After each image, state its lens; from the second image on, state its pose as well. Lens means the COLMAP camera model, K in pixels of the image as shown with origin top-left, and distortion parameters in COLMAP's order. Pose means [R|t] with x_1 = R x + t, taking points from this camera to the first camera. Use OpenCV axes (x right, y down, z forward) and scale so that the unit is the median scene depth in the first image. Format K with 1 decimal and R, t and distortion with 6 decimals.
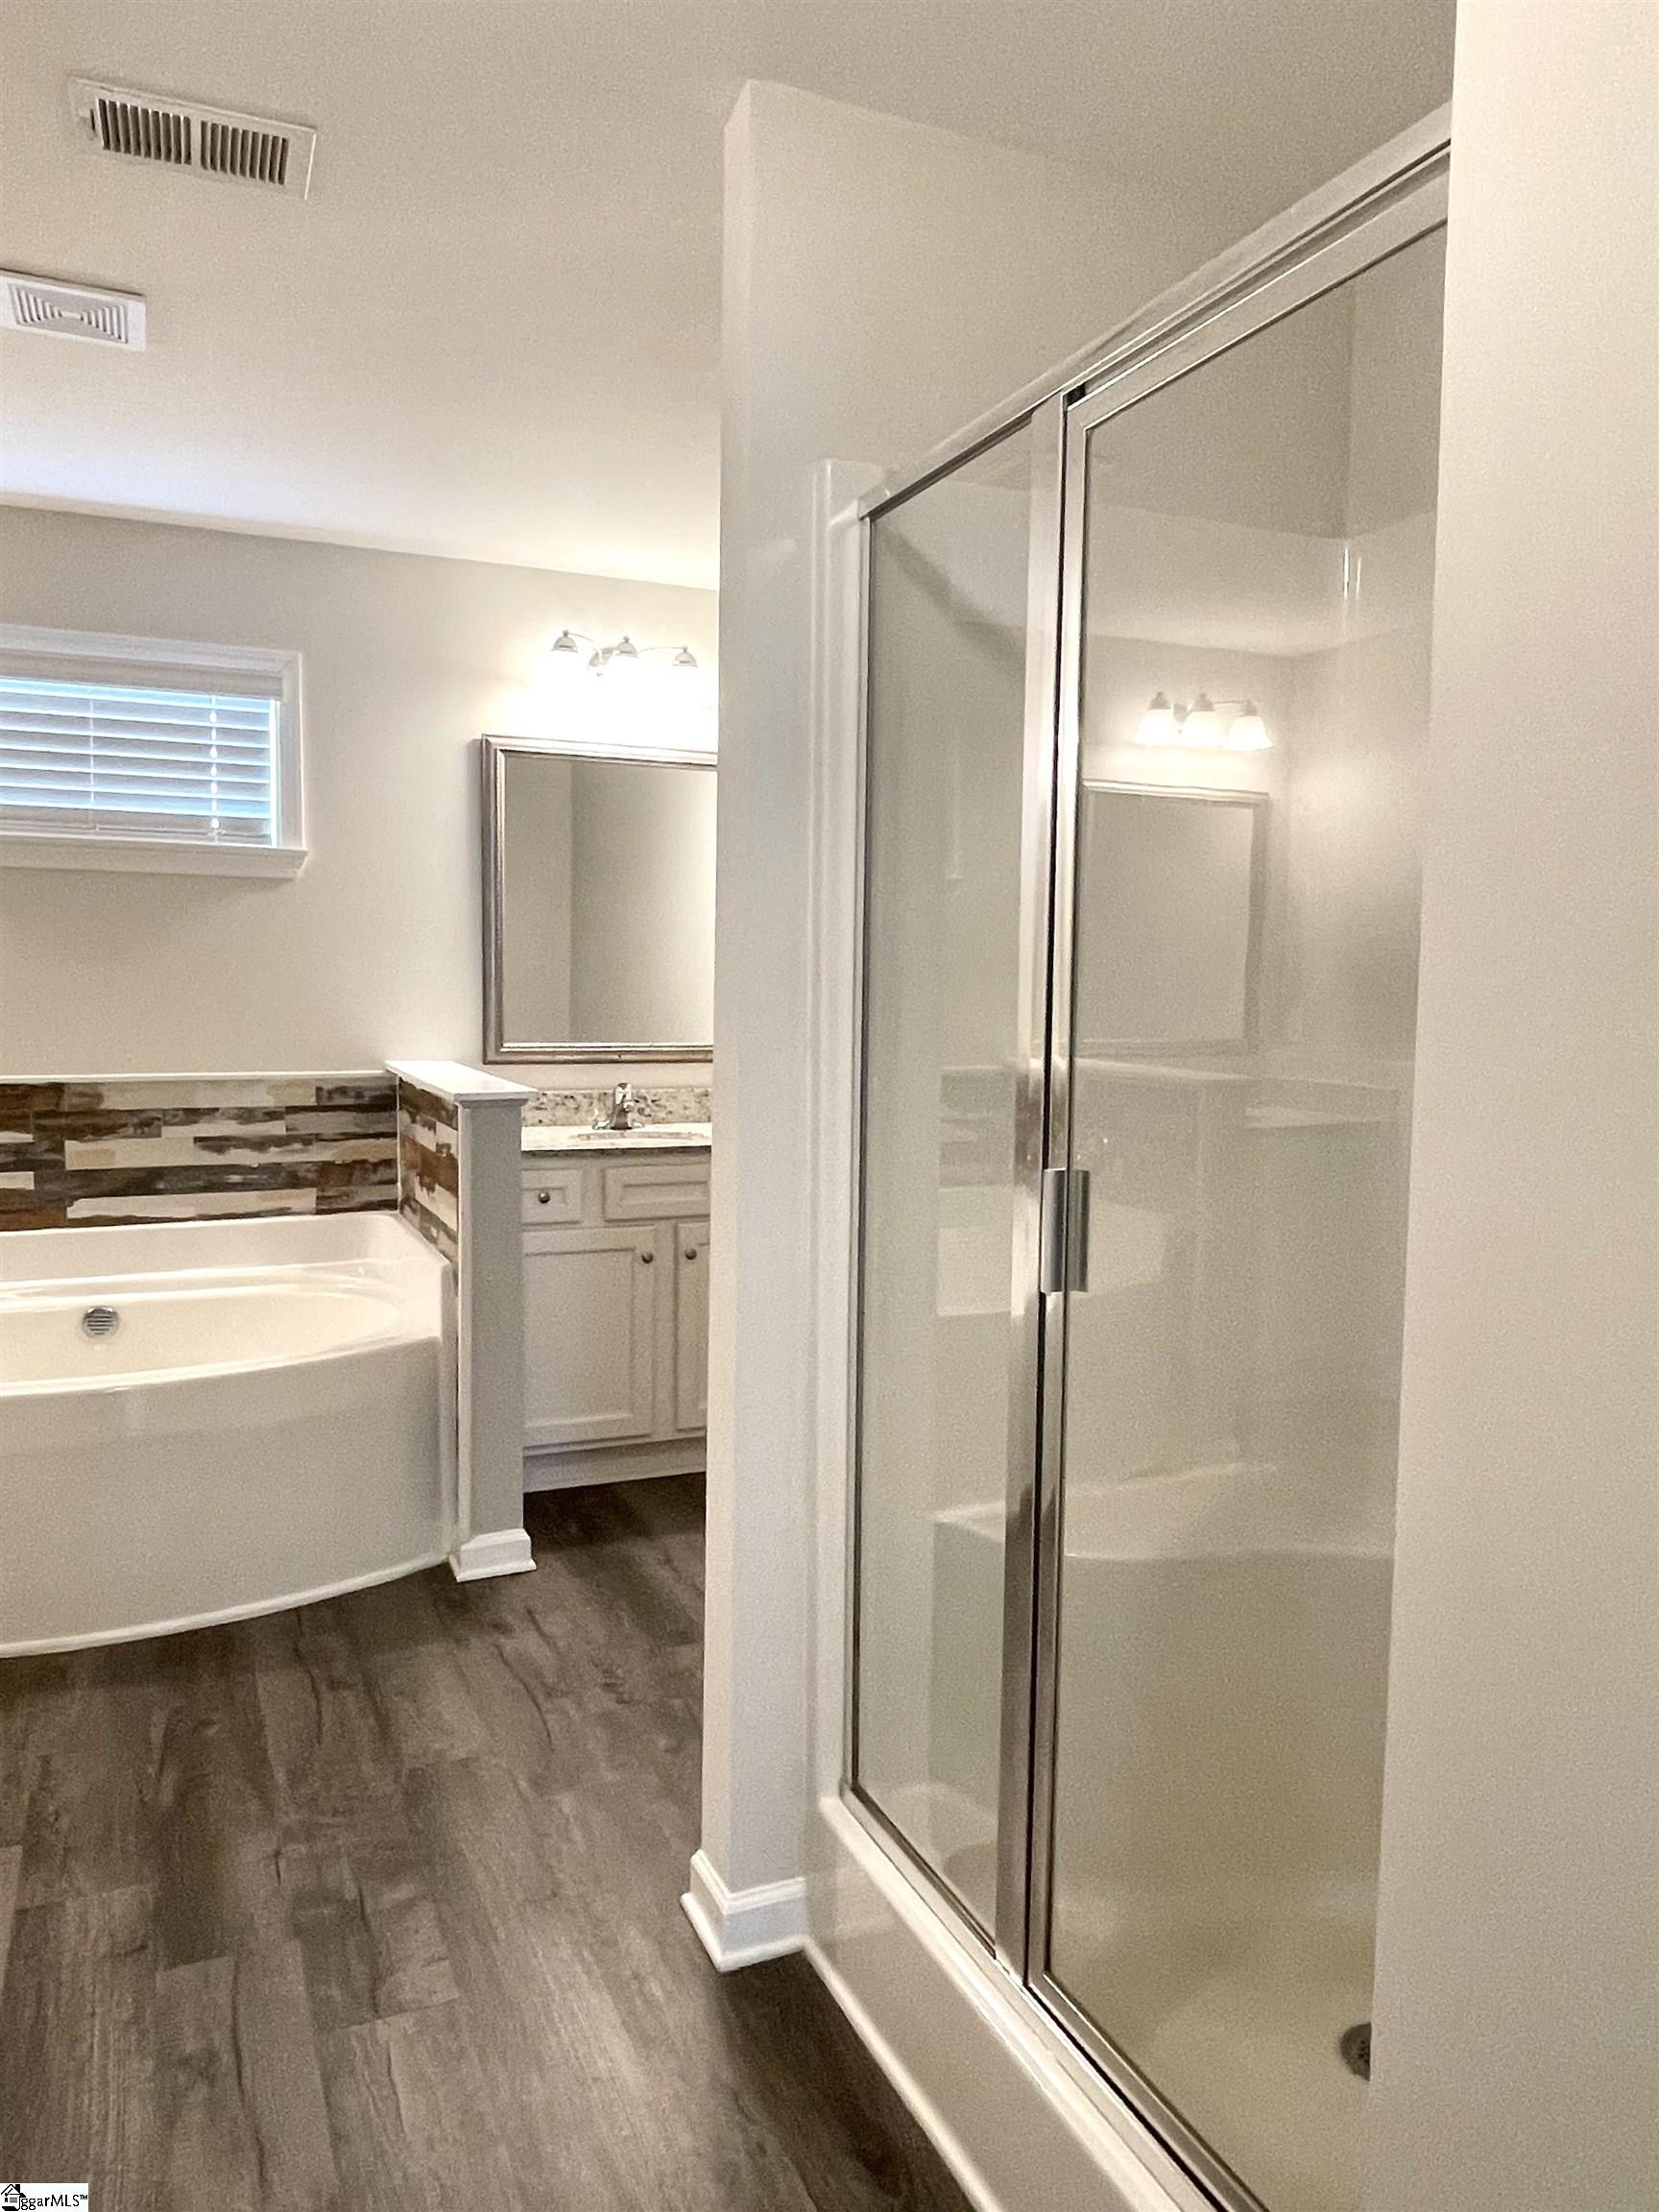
lens RADIAL K [[1443.7, 0, 810.4], [0, 1443.7, 1106.4], [0, 0, 1]] dist [0.010122, -0.009425]
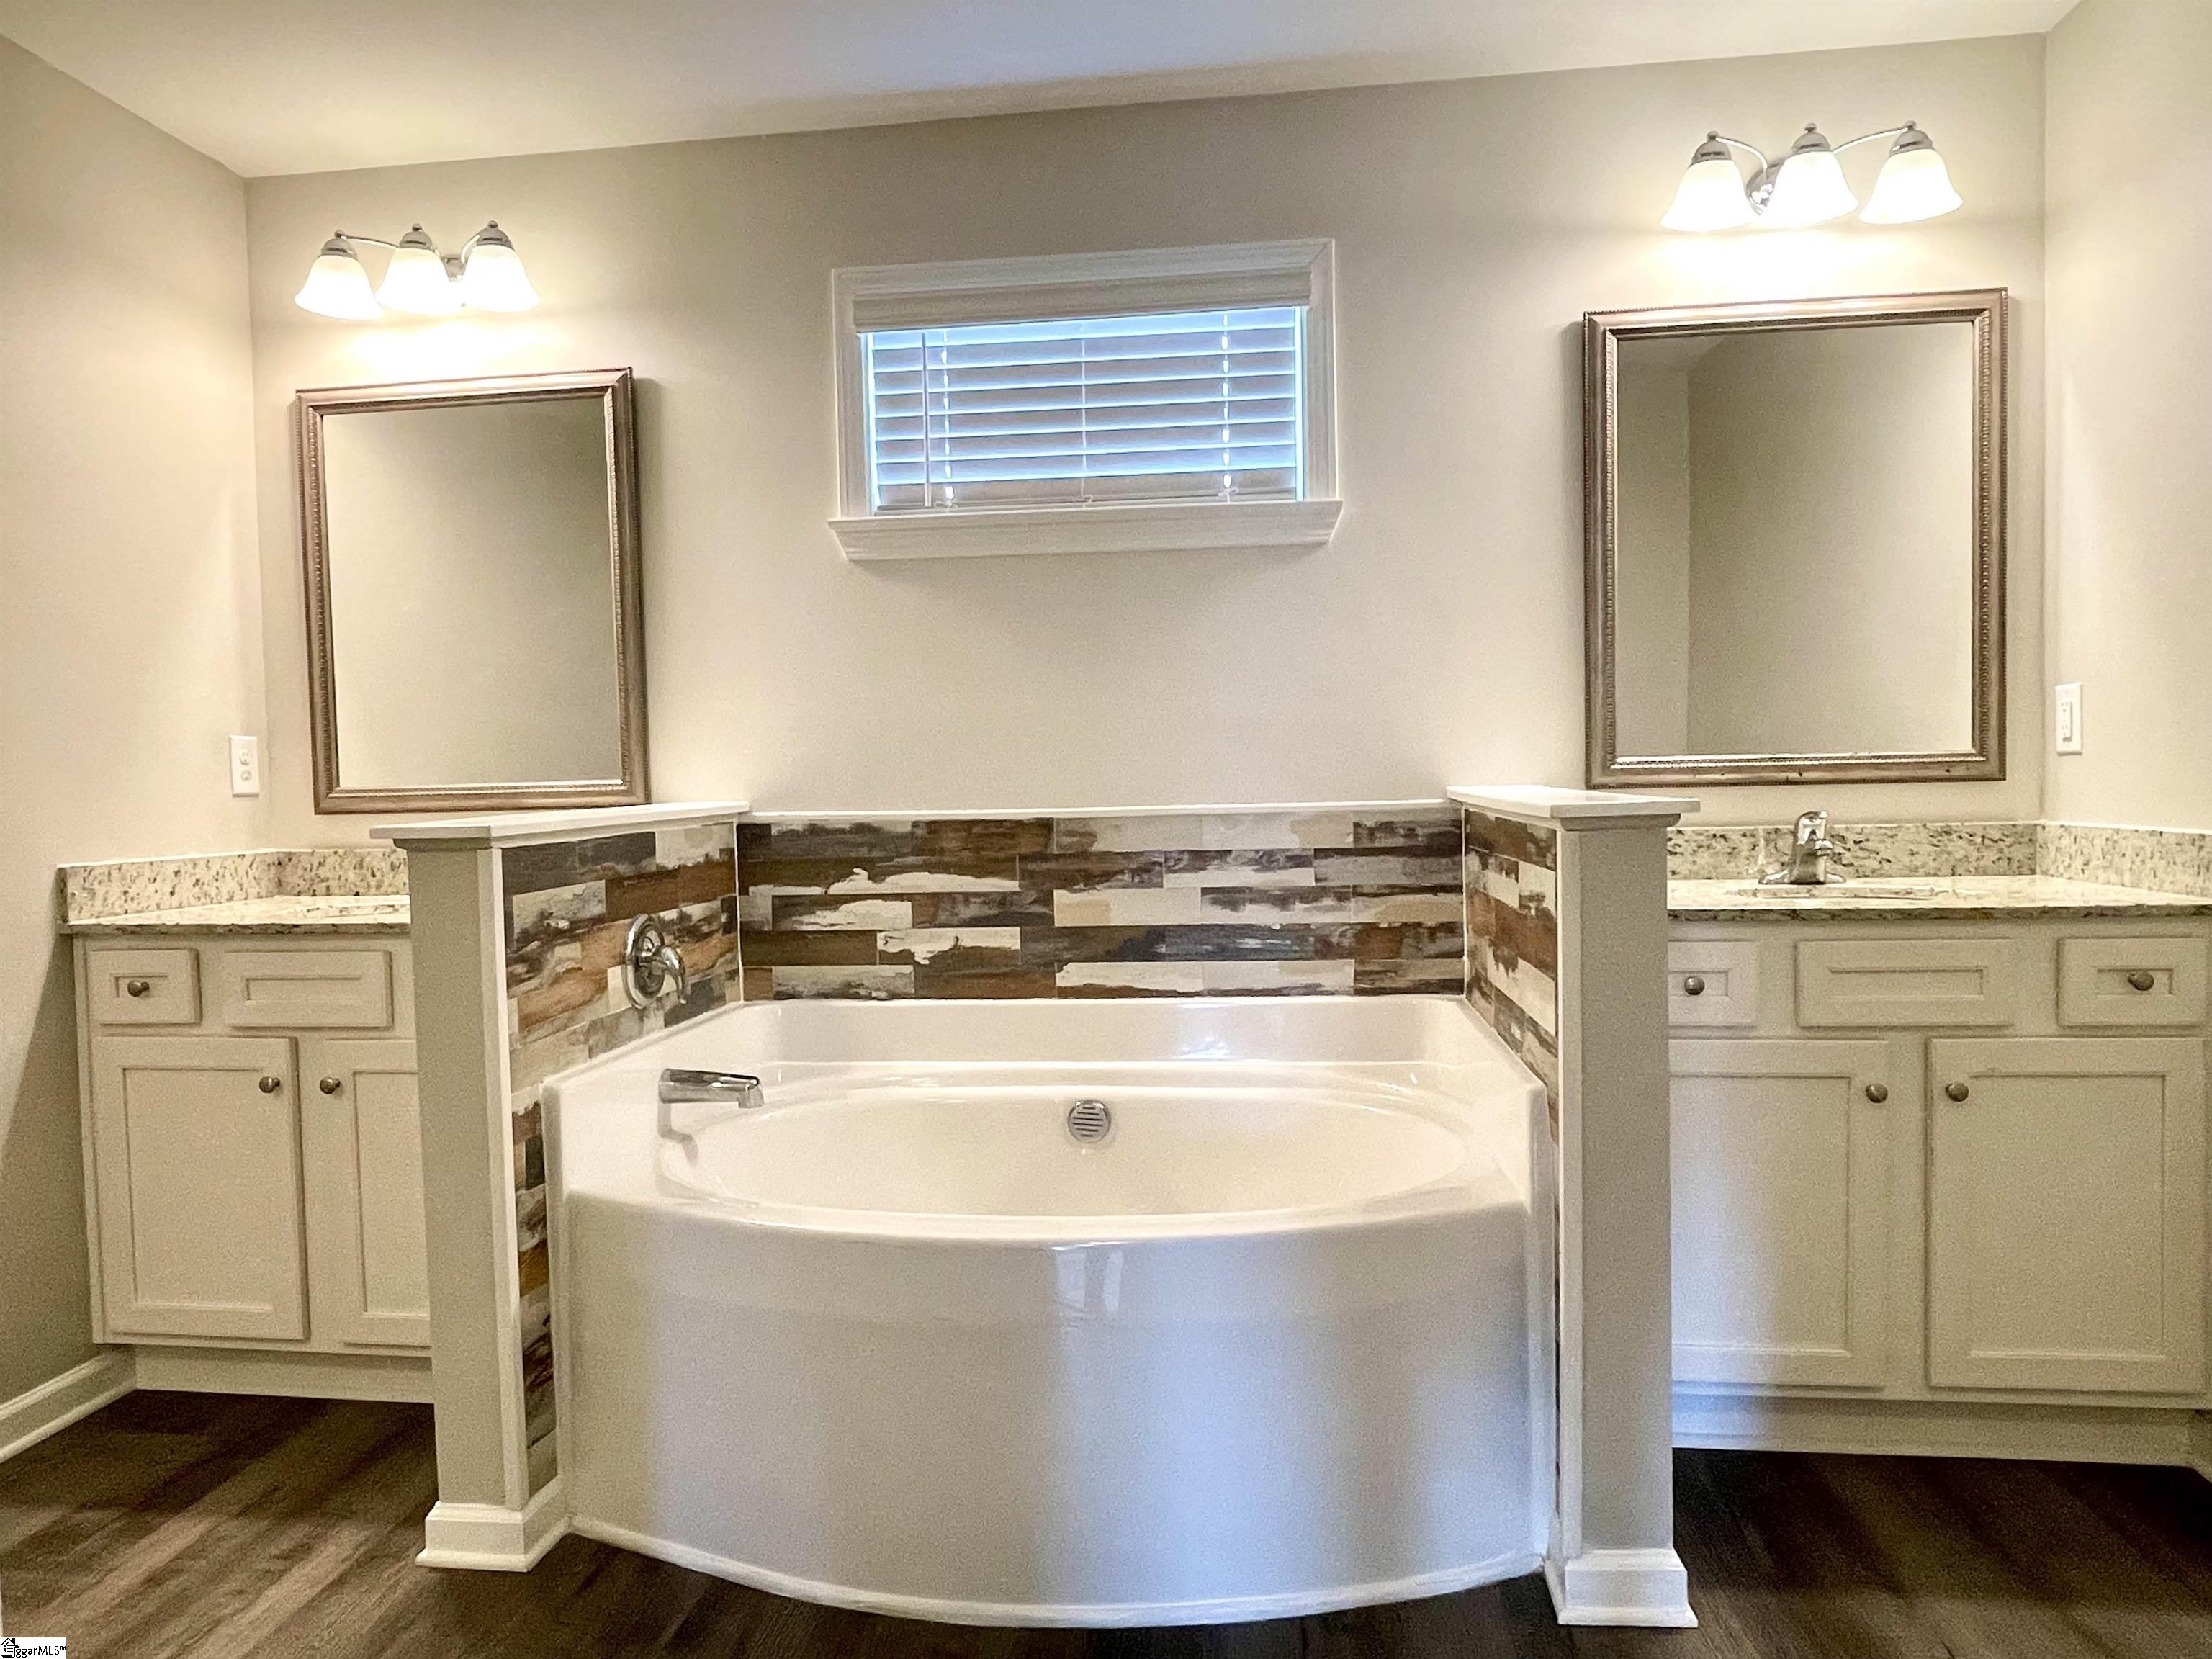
lens RADIAL K [[1443.7, 0, 1090.1], [0, 1443.7, 838.8], [0, 0, 1]] dist [0.010122, -0.009425]
pose [[0.858796, -0.010884, -0.512202, -0.082723], [-0.005950, 0.999495, -0.031215, 0.019496], [0.512283, 0.029854, 0.858298, 0.308632]]
